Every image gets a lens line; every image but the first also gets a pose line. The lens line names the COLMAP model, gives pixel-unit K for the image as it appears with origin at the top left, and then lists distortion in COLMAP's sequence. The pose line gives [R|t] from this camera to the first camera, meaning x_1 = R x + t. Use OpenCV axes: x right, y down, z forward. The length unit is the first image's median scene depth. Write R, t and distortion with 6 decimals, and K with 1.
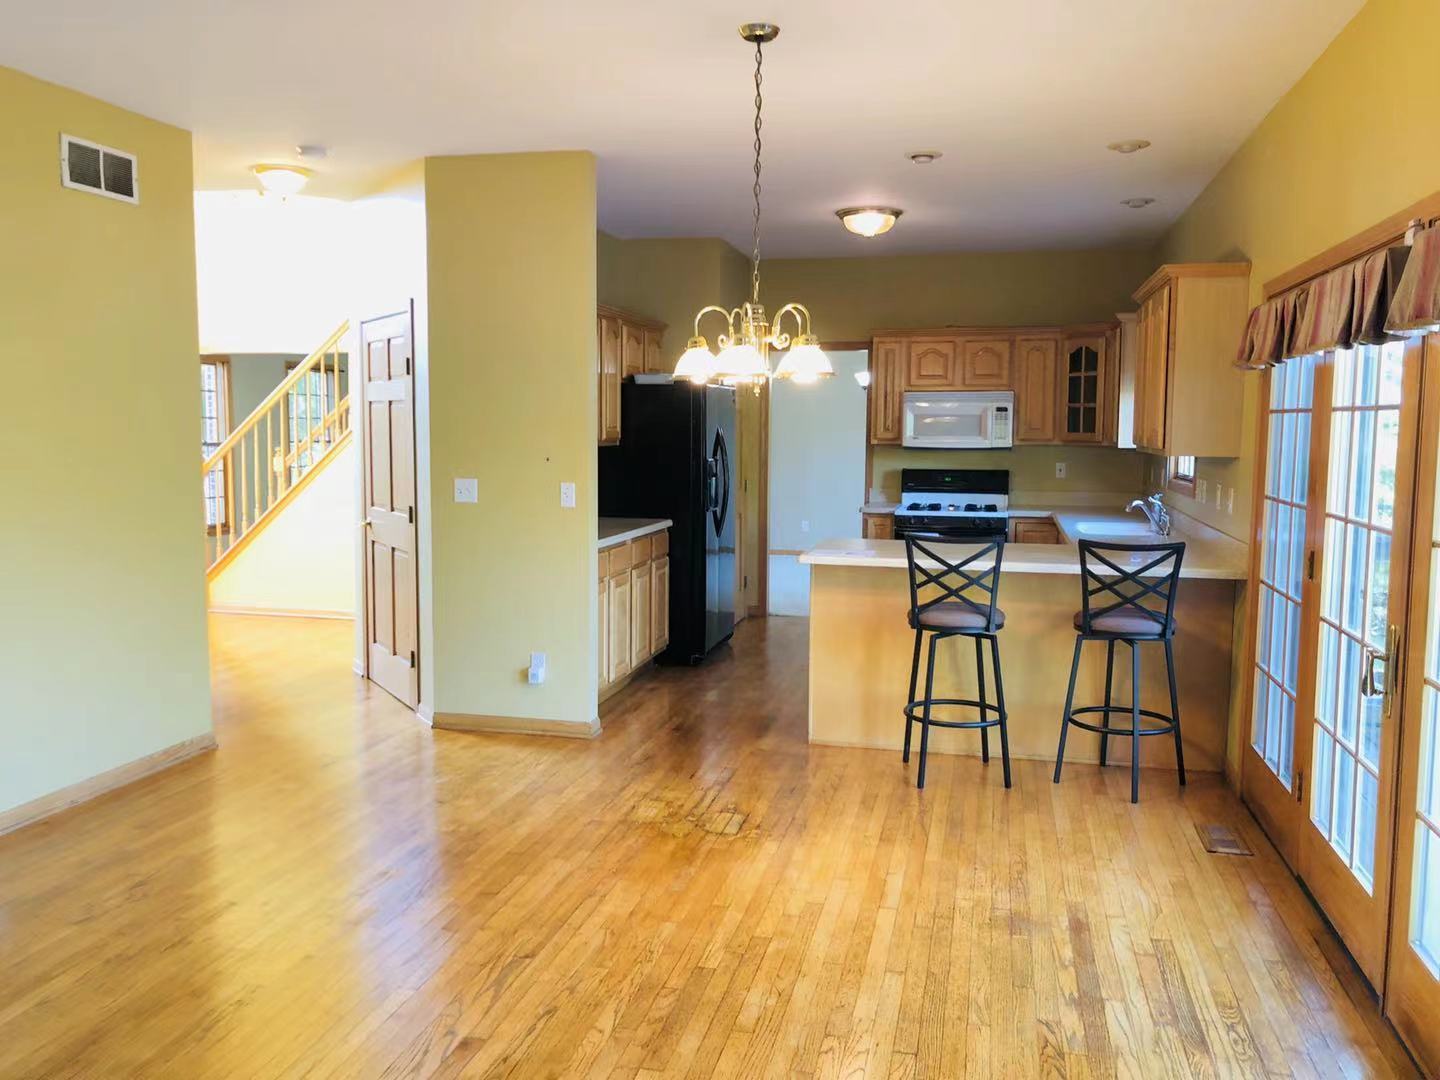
lens RADIAL K [[1176.0, 0, 719.8], [0, 1176.0, 550.8], [0, 0, 1]] dist [0.080617, -0.179349]
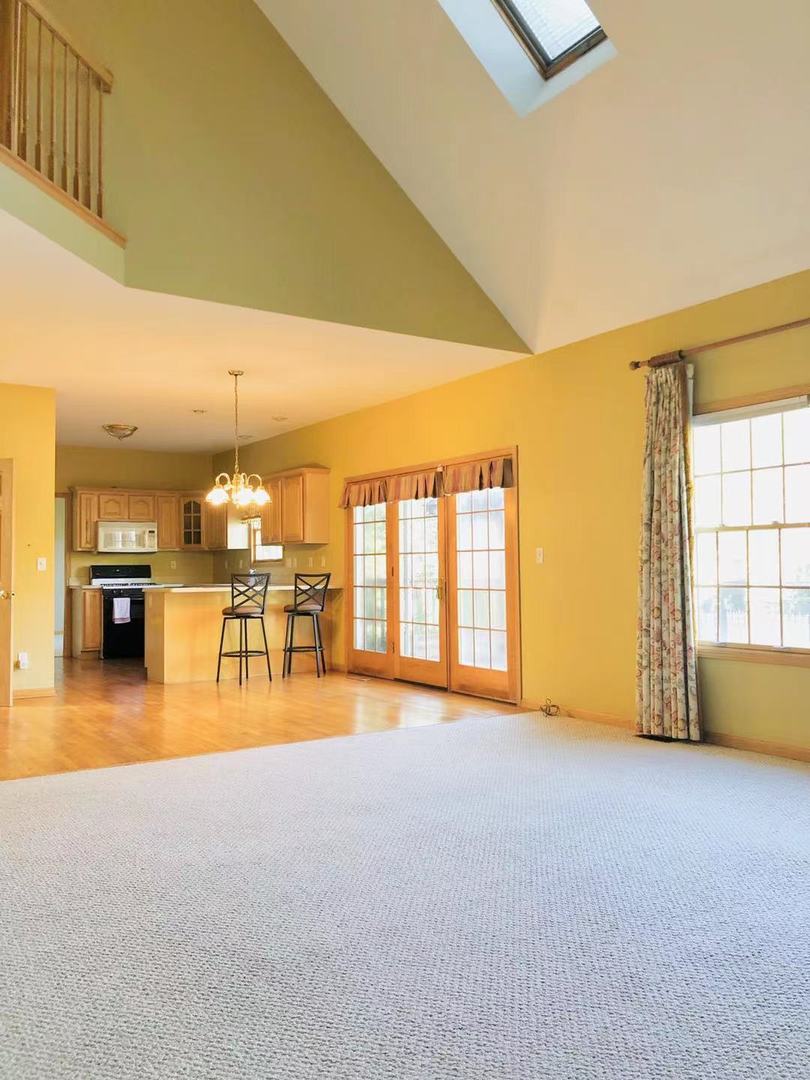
lens RADIAL K [[882.0, 0, 401.9], [0, 882.0, 548.6], [0, 0, 1]] dist [0.080617, -0.179349]
pose [[0.688839, 0.005737, 0.724891, -0.524876], [0.091534, 0.991277, -0.094826, 0.079594], [-0.719112, 0.131672, 0.682305, -0.258052]]
